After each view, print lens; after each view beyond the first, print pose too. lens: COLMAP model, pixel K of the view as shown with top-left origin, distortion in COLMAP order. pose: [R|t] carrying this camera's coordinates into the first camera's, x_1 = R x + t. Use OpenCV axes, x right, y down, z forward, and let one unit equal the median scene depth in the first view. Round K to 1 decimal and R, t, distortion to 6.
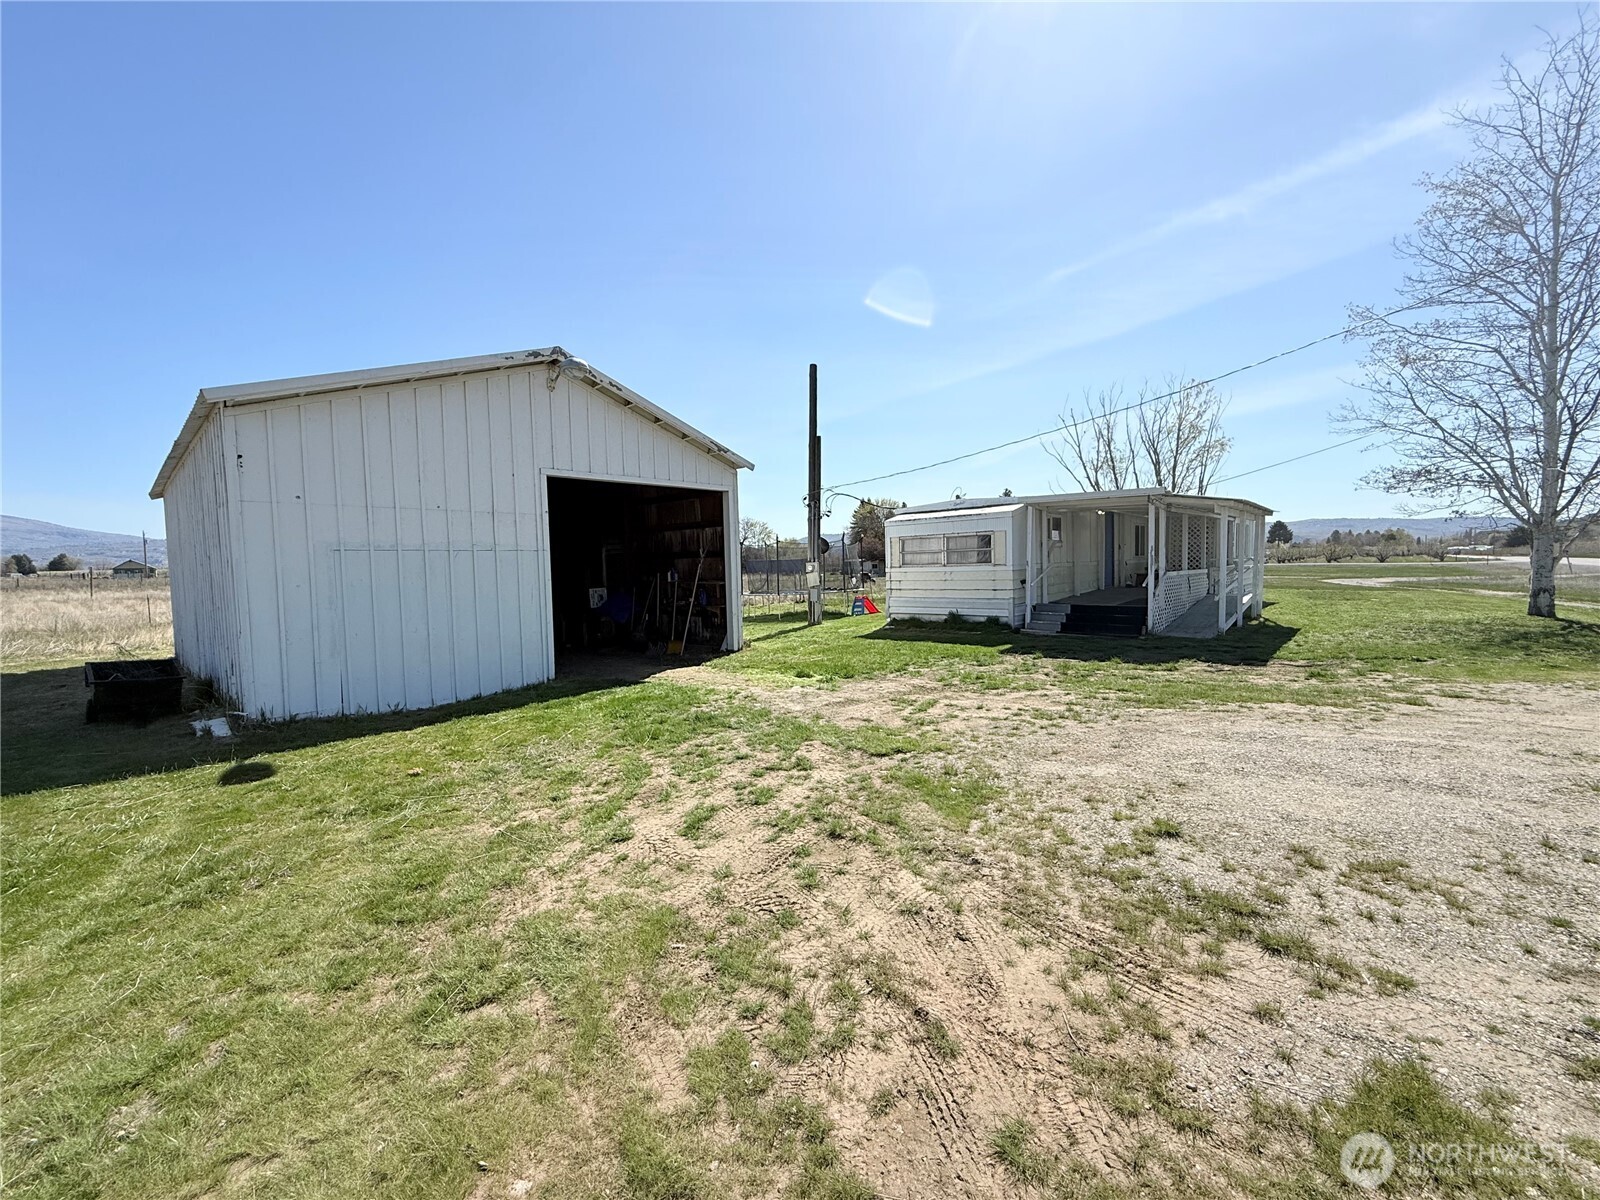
lens RADIAL K [[634.4, 0, 794.2], [0, 634.4, 600.6], [0, 0, 1]] dist [-0.000722, 0.000553]
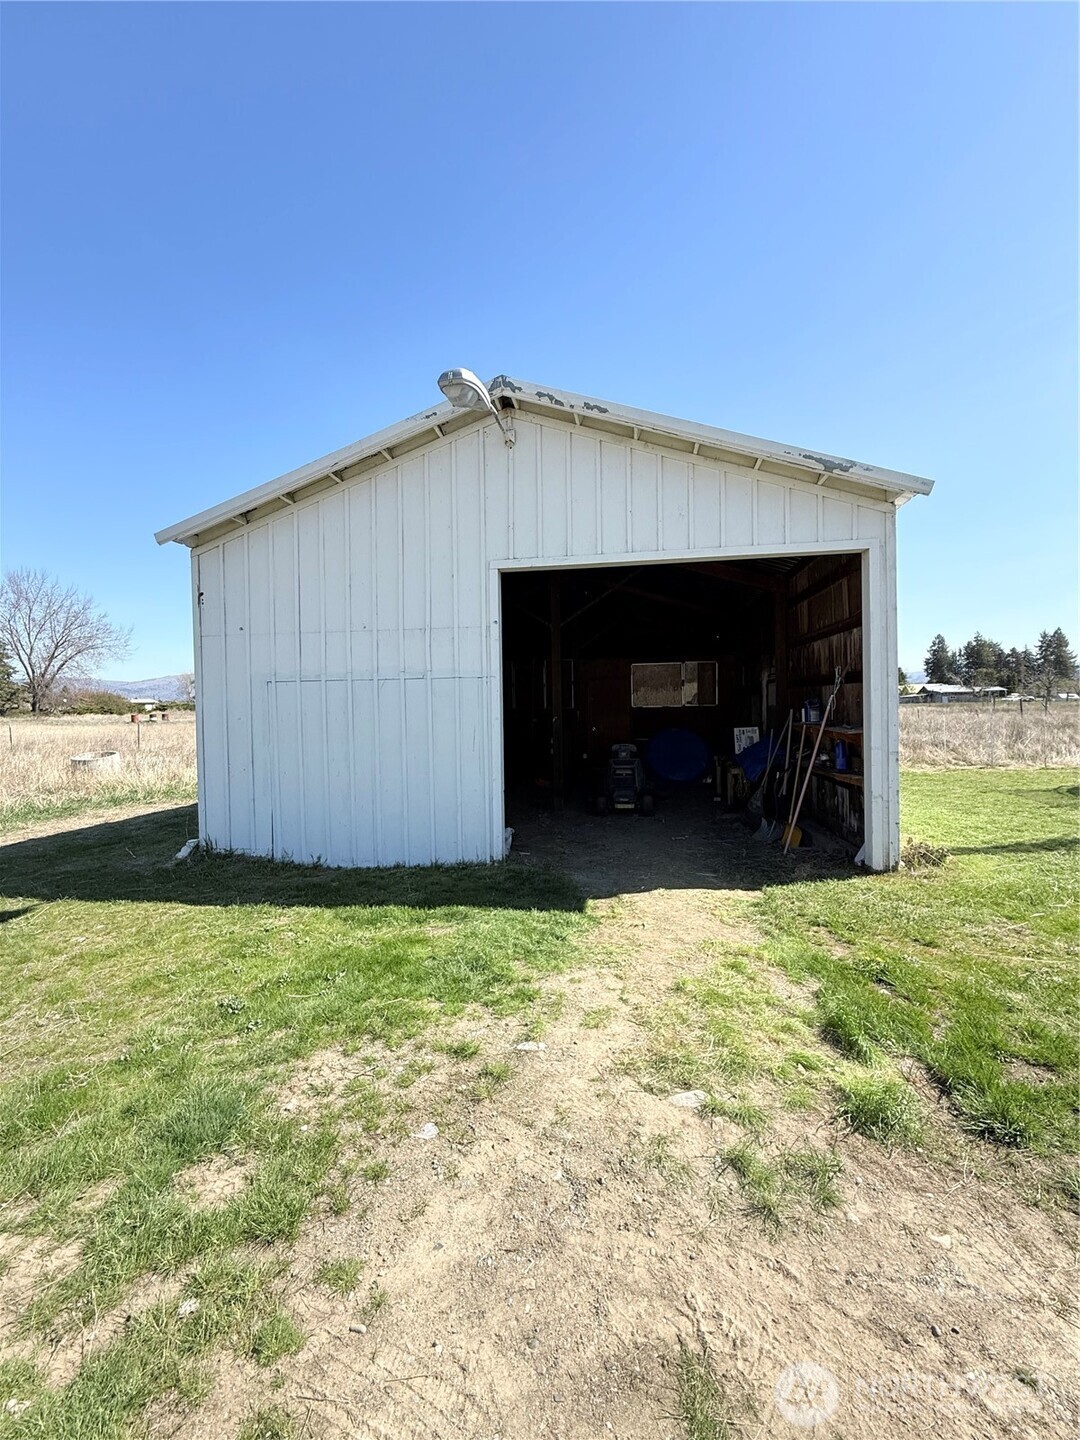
lens RADIAL K [[574.2, 0, 541.8], [0, 574.2, 713.4], [0, 0, 1]] dist [-0.001671, -0.000195]
pose [[0.554752, 0.026158, -0.831604, 0.131733], [-0.044139, 0.999023, 0.001980, -0.032641], [0.830844, 0.035608, 0.555365, 0.538272]]
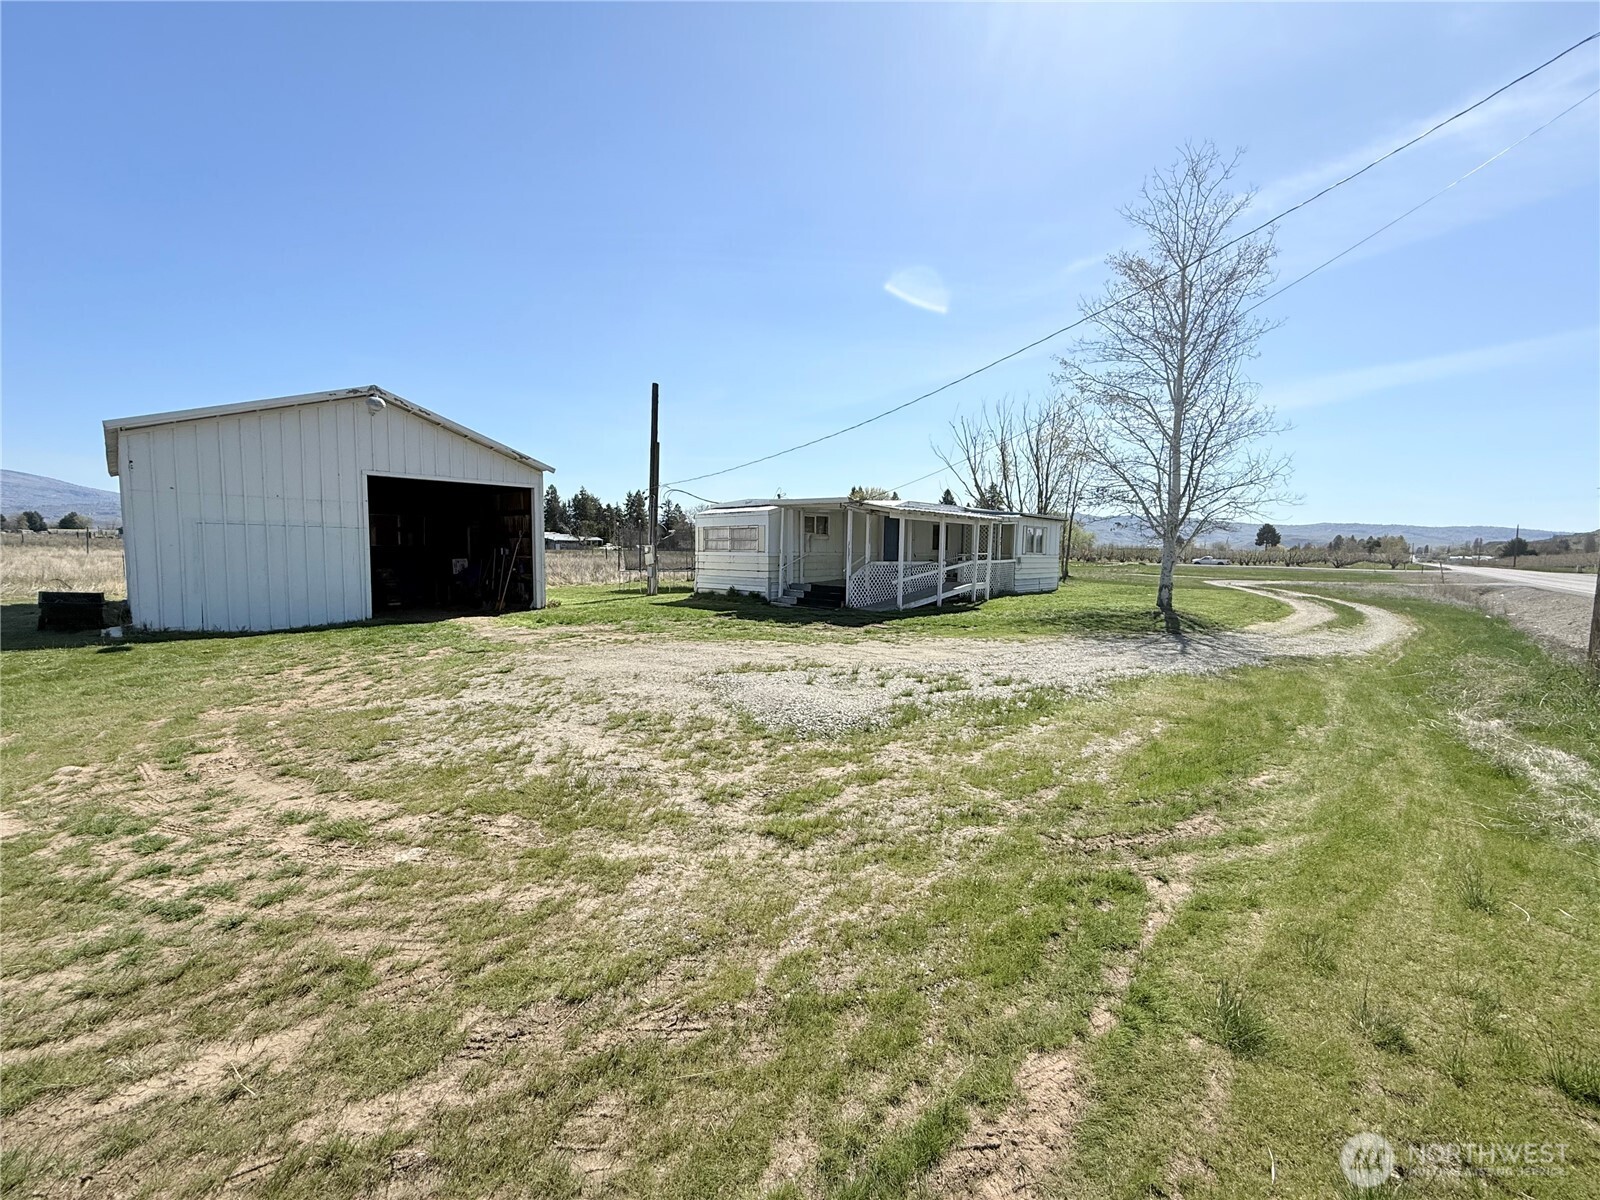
lens RADIAL K [[638.0, 0, 800.0], [0, 638.0, 600.0], [0, 0, 1]] dist [-0.001671, -0.000195]
pose [[0.999283, 0.037547, -0.004966, 0.465745], [-0.037428, 0.999055, 0.022107, 0.011323], [0.005792, -0.021905, 0.999743, -0.335367]]
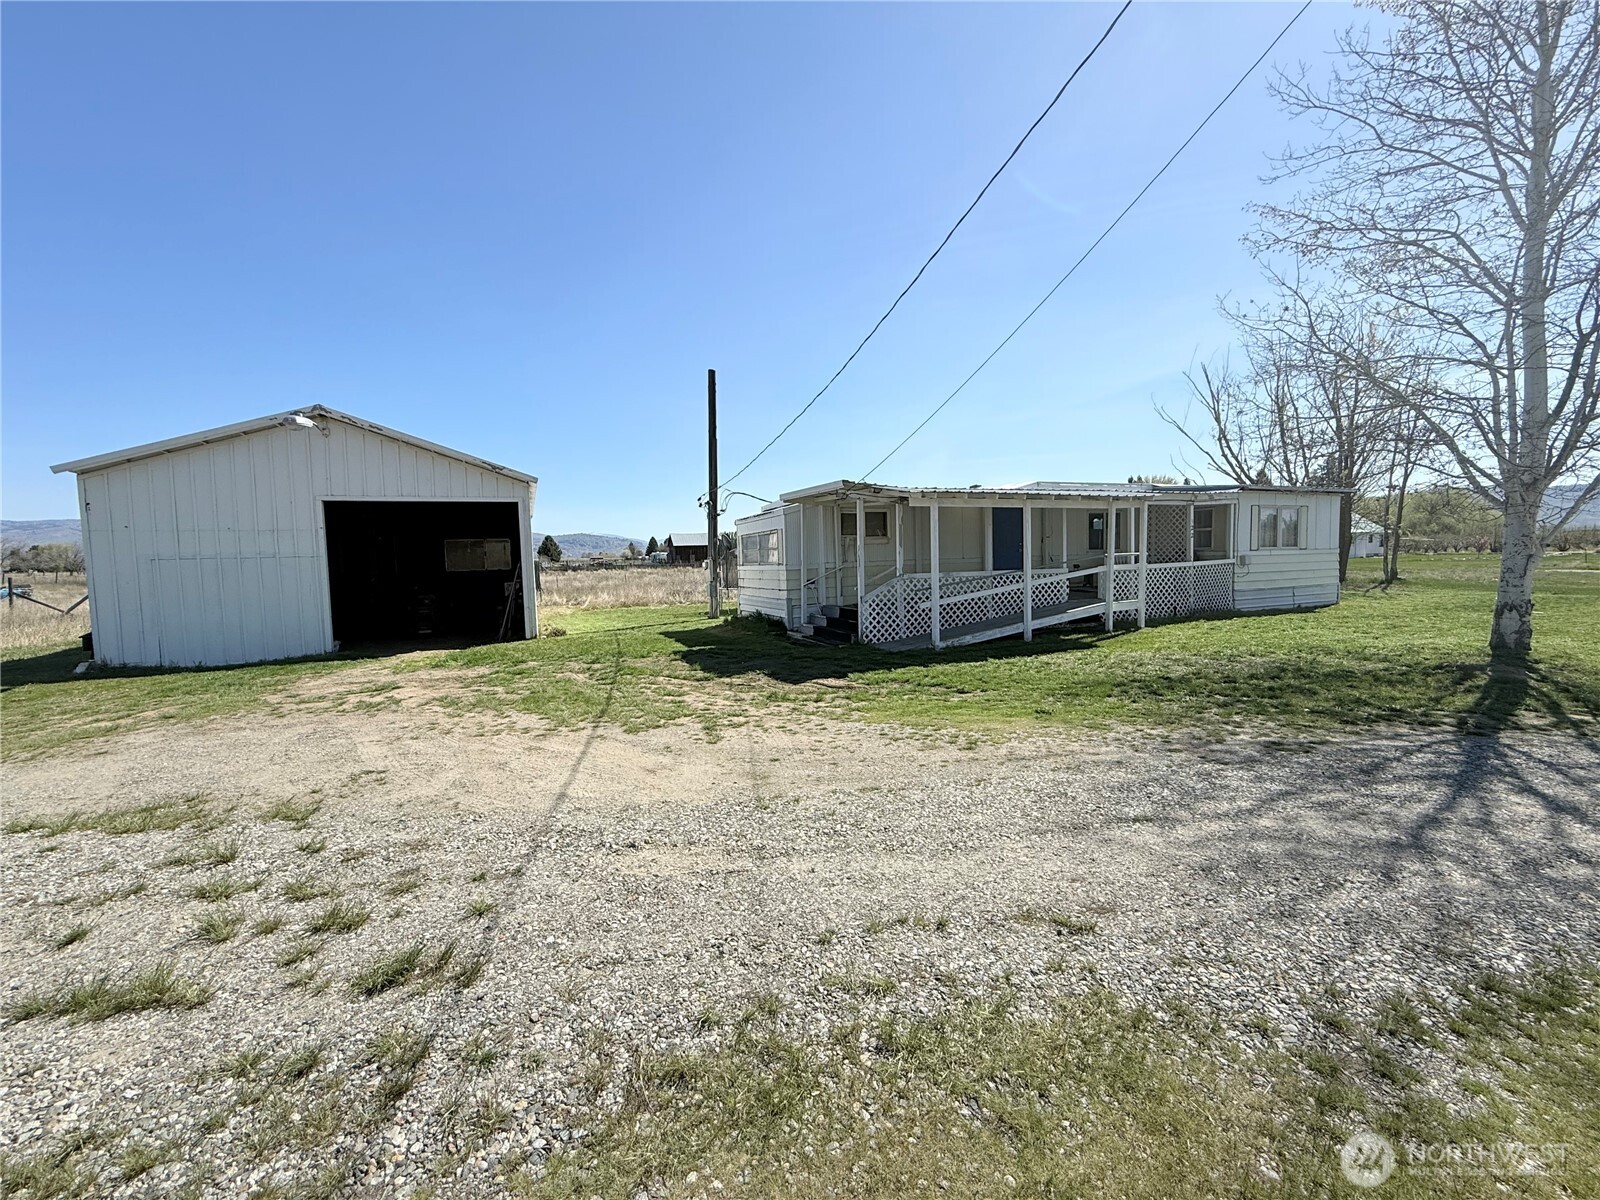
lens RADIAL K [[627.6, 0, 804.3], [0, 627.6, 596.0], [0, 0, 1]] dist [-0.004366, -0.000325]
pose [[0.909588, 0.023045, -0.414871, 0.854080], [-0.017532, 0.999700, 0.017092, -0.027977], [0.415140, -0.008273, 0.909720, 0.166412]]
